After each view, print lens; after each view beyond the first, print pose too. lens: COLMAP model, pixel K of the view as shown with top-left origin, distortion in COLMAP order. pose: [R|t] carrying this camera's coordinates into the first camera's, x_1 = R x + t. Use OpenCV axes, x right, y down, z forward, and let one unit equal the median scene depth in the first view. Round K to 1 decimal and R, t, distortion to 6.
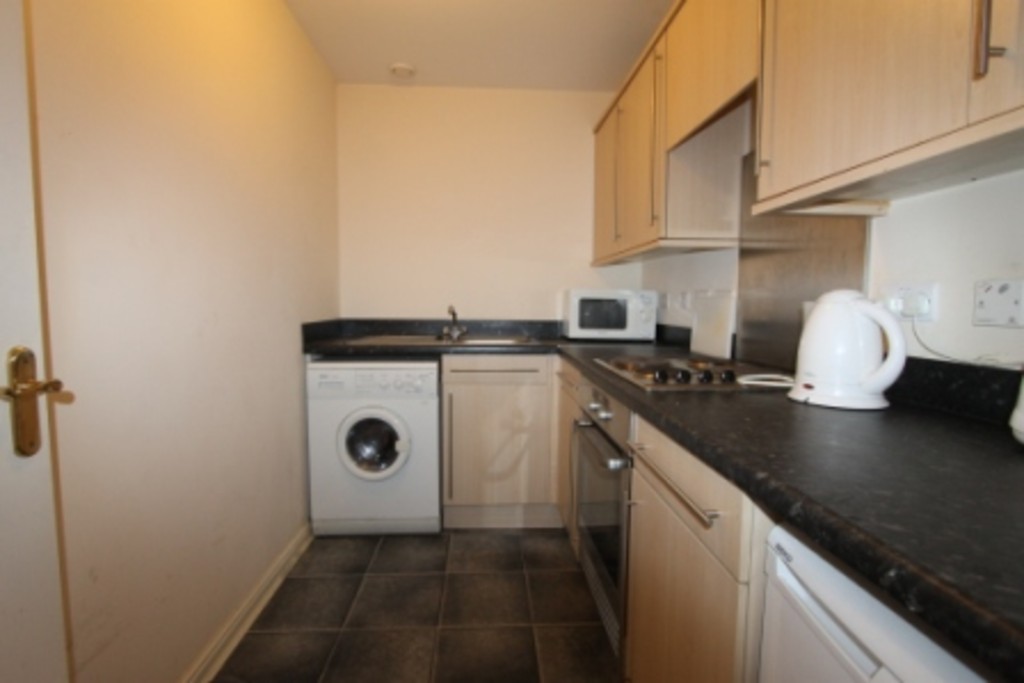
lens RADIAL K [[471.3, 0, 512.2], [0, 471.3, 339.5], [0, 0, 1]] dist [-0.027195, 0.003148]
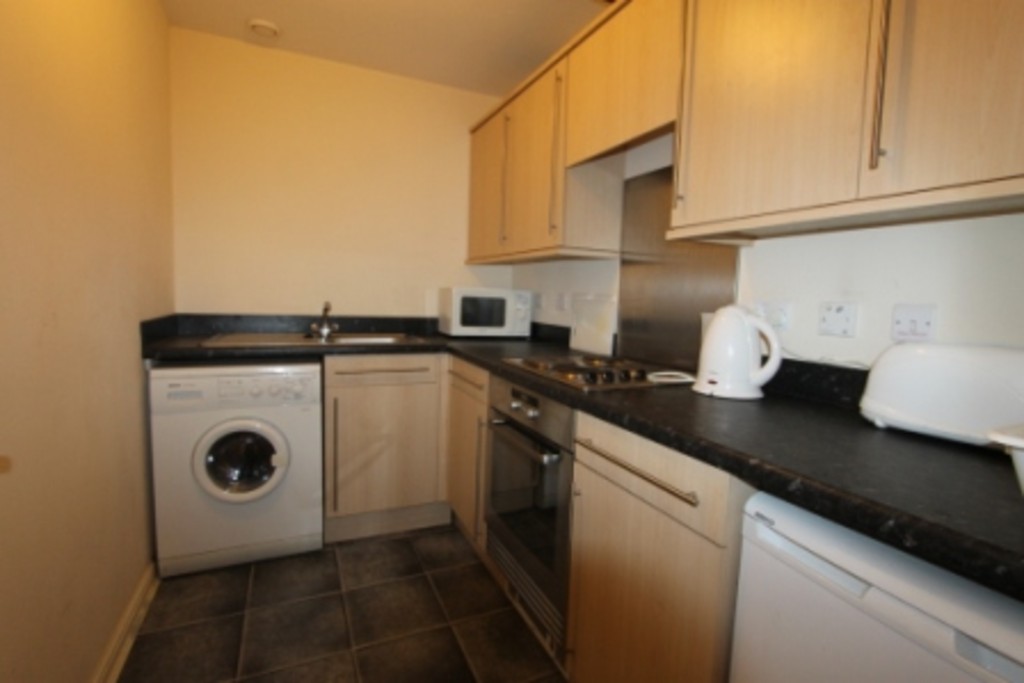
lens RADIAL K [[471.3, 0, 516.2], [0, 471.3, 340.4], [0, 0, 1]] dist [-0.027195, 0.003148]
pose [[0.927048, -0.010249, 0.374802, -0.172938], [0.001494, 0.999719, 0.023643, -0.022707], [-0.374939, -0.021359, 0.926803, 0.020303]]
